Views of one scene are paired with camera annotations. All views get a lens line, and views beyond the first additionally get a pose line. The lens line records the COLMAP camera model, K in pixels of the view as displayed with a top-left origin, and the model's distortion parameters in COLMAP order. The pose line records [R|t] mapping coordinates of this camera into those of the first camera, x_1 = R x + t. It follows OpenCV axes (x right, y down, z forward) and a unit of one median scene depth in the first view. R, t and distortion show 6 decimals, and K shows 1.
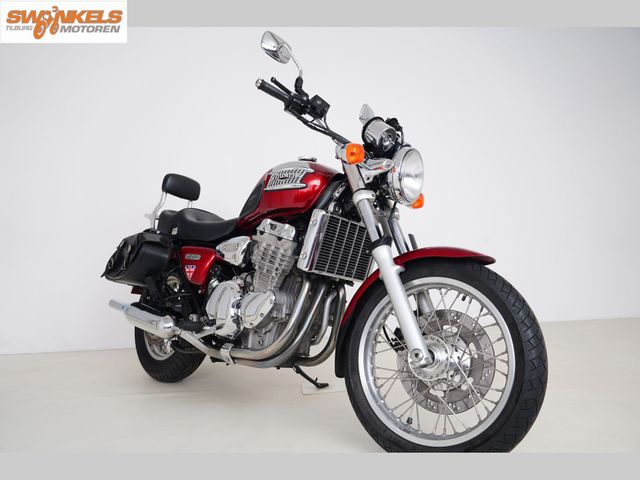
lens RADIAL K [[496.8, 0, 309.8], [0, 496.8, 239.9], [0, 0, 1]] dist [-0.049811, -0.000582]
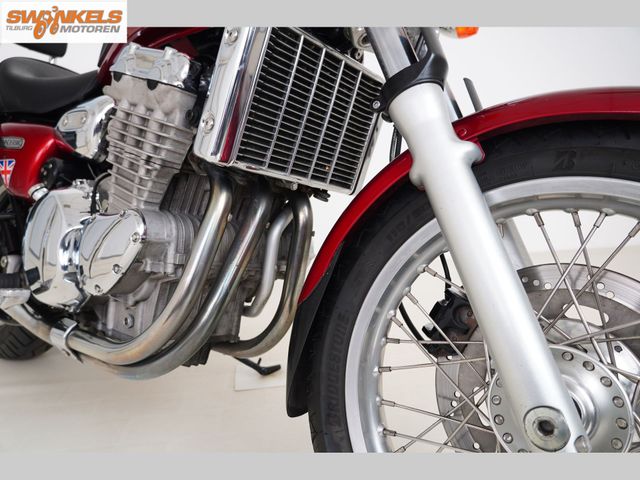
lens RADIAL K [[496.8, 0, 309.8], [0, 496.8, 239.9], [0, 0, 1]] dist [-0.049811, -0.000582]
pose [[0.997332, -0.003157, 0.072935, 0.037640], [-0.009581, 0.984762, 0.173643, 0.051038], [-0.072372, -0.173878, 0.982104, 0.562952]]
